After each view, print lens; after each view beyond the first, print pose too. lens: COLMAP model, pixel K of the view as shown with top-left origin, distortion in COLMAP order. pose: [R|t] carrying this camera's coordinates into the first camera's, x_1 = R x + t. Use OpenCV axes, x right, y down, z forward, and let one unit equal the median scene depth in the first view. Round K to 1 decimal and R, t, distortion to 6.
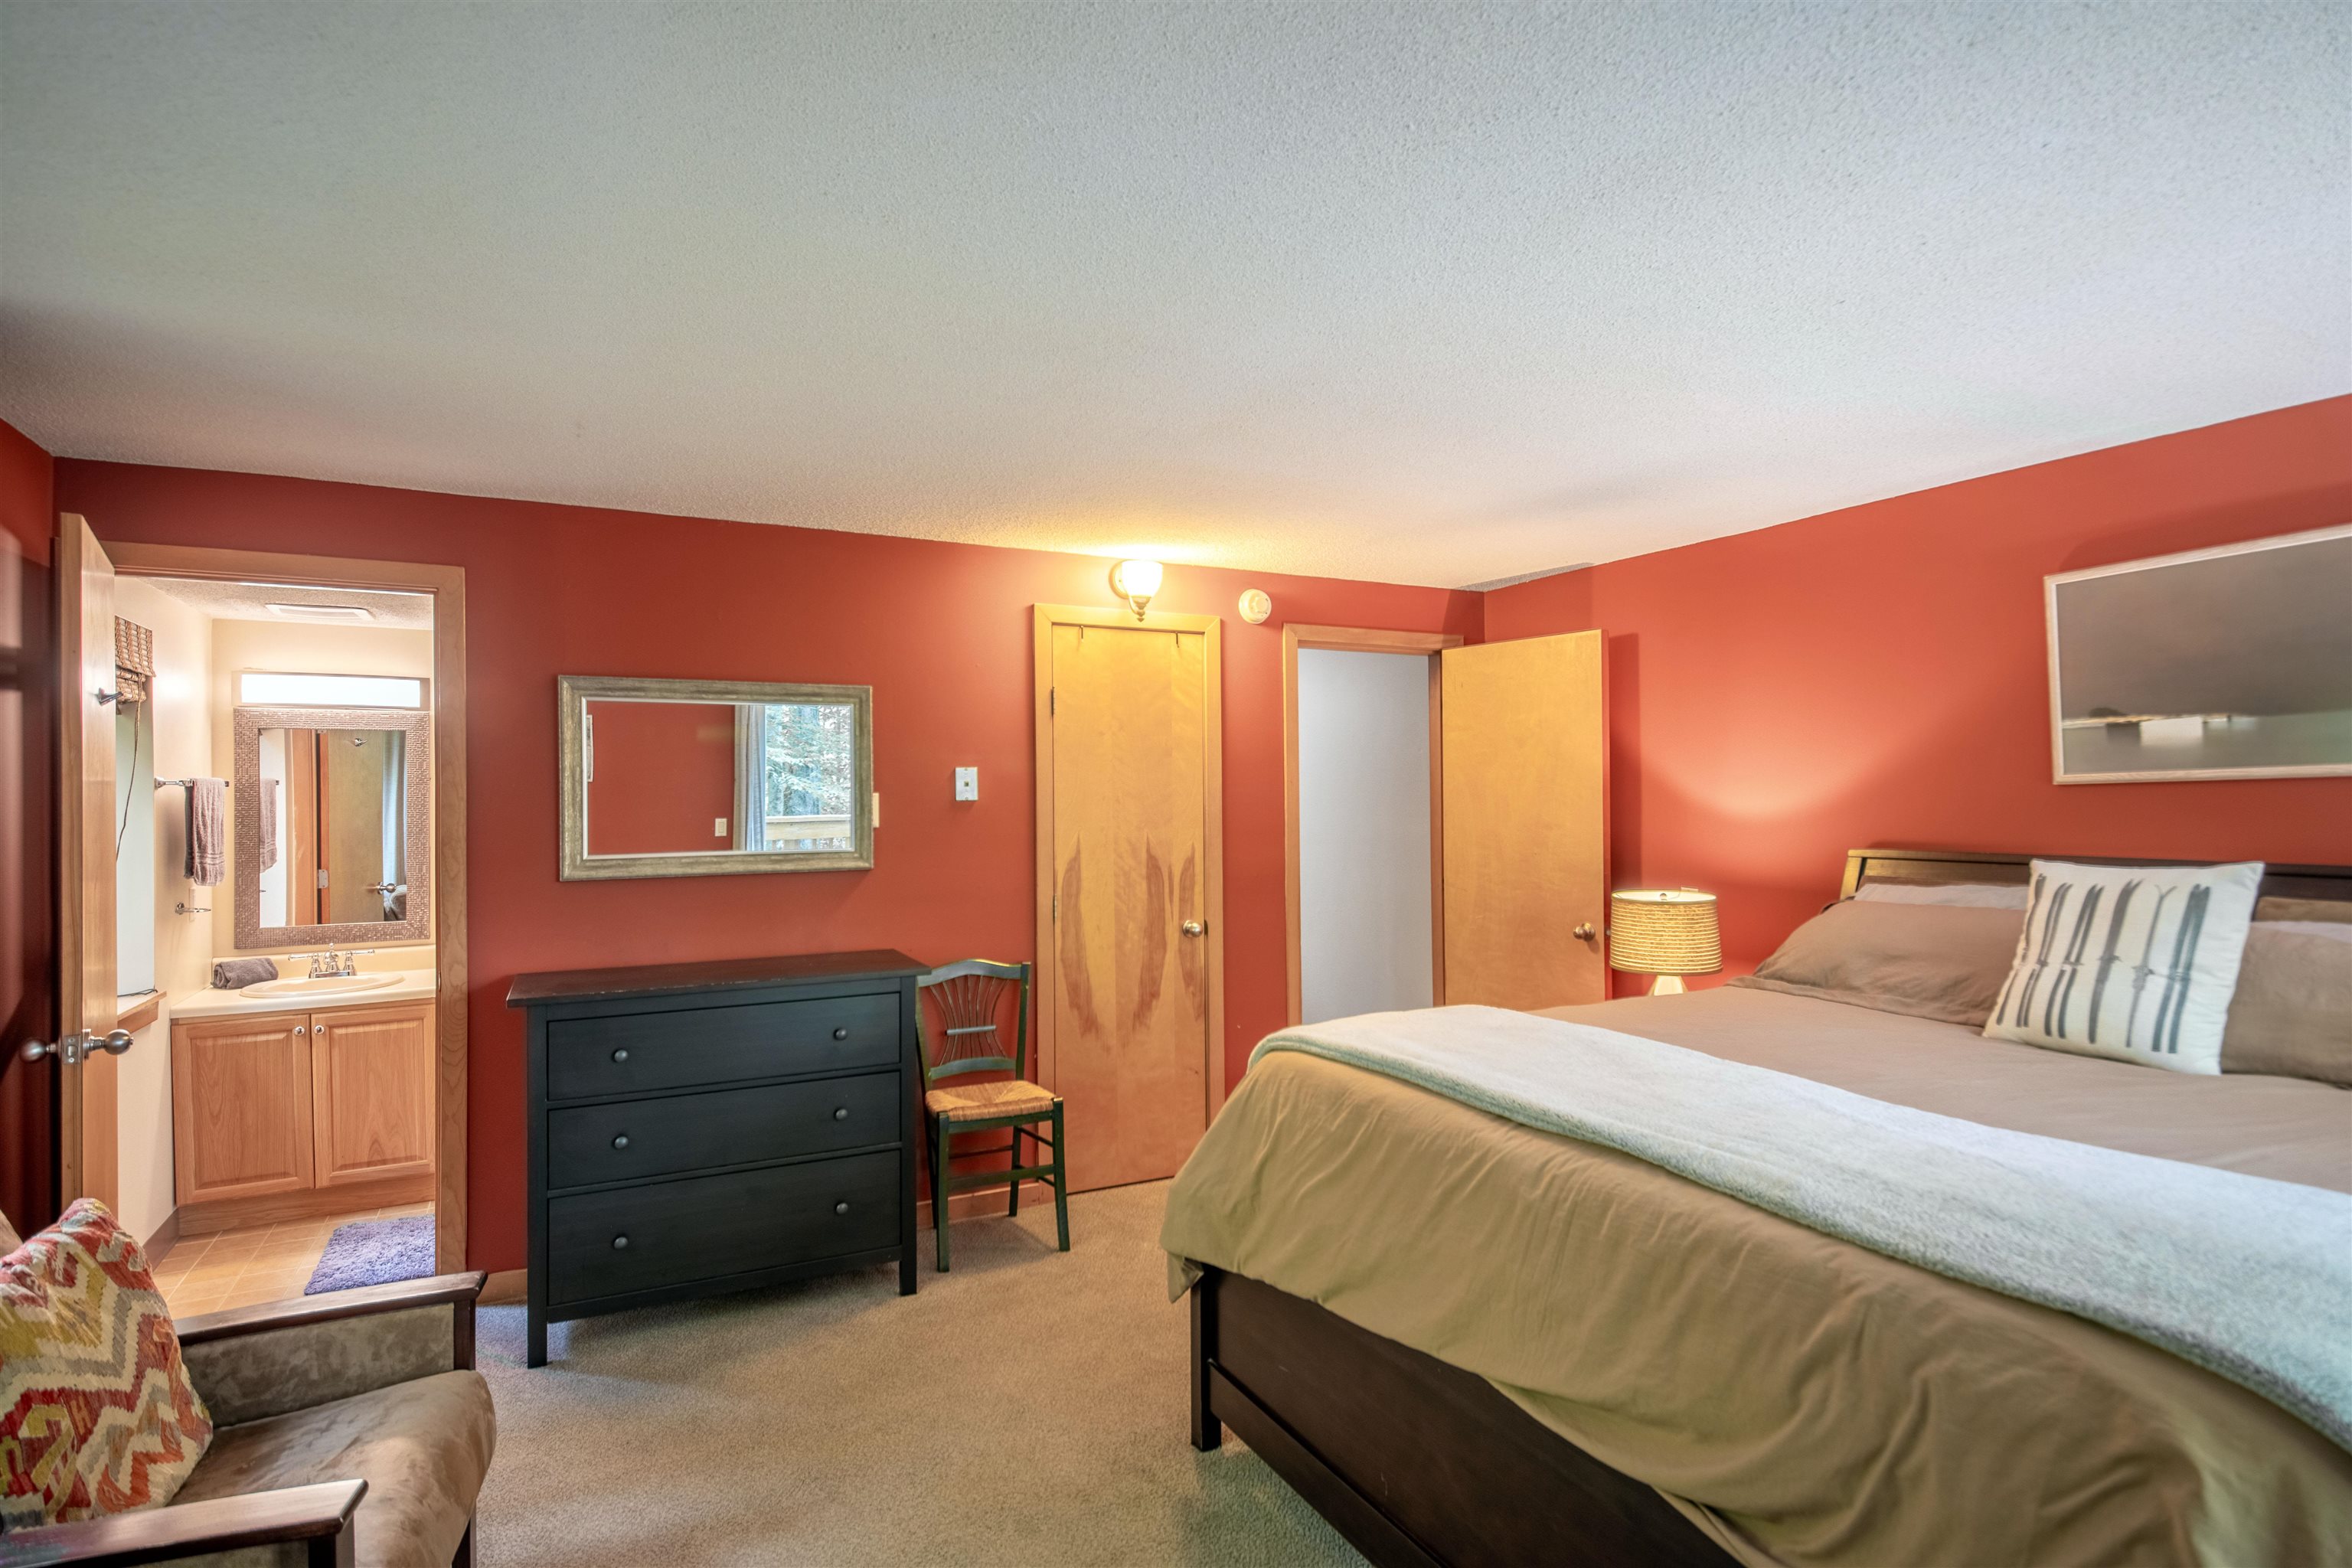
lens RADIAL K [[1199.2, 0, 1172.9], [0, 1199.2, 779.7], [0, 0, 1]] dist [0.020082, 0.000270]
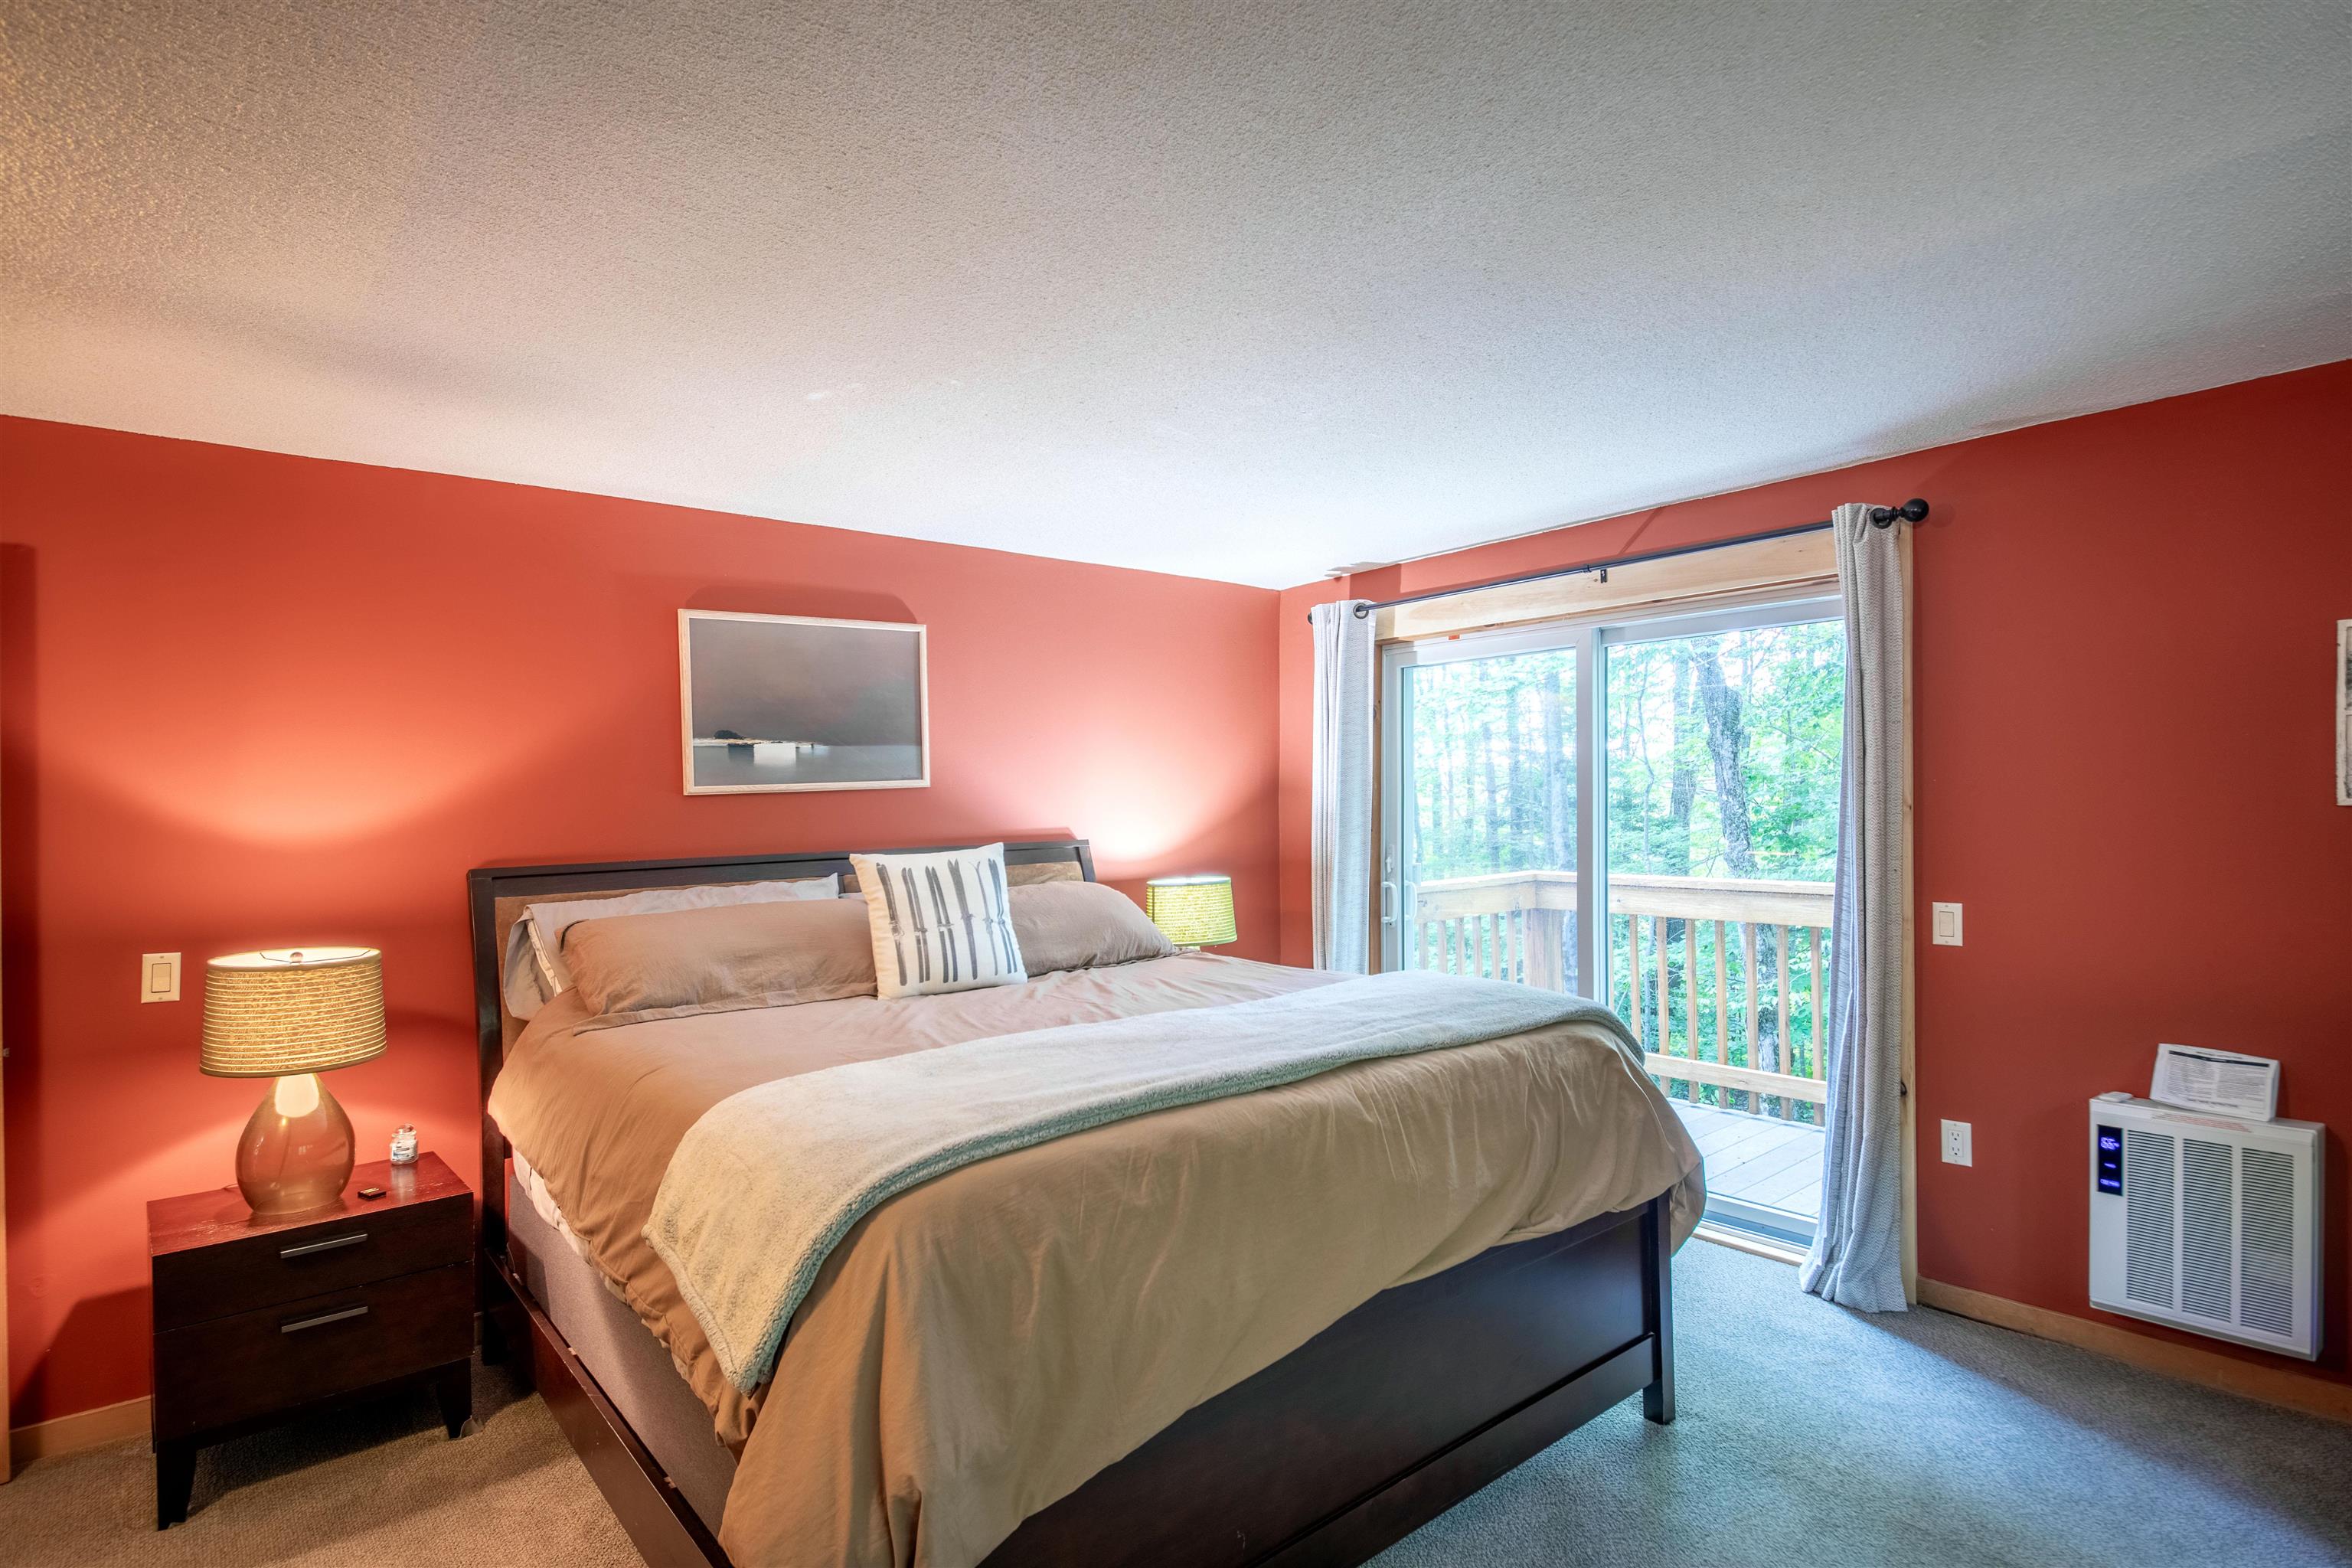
lens RADIAL K [[1199.2, 0, 1169.6], [0, 1199.2, 796.5], [0, 0, 1]] dist [0.020082, 0.000270]
pose [[-0.217138, 0.011081, 0.976078, -0.498365], [0.007037, 0.999927, -0.009786, 0.020523], [-0.976115, 0.004744, -0.217201, 0.871884]]
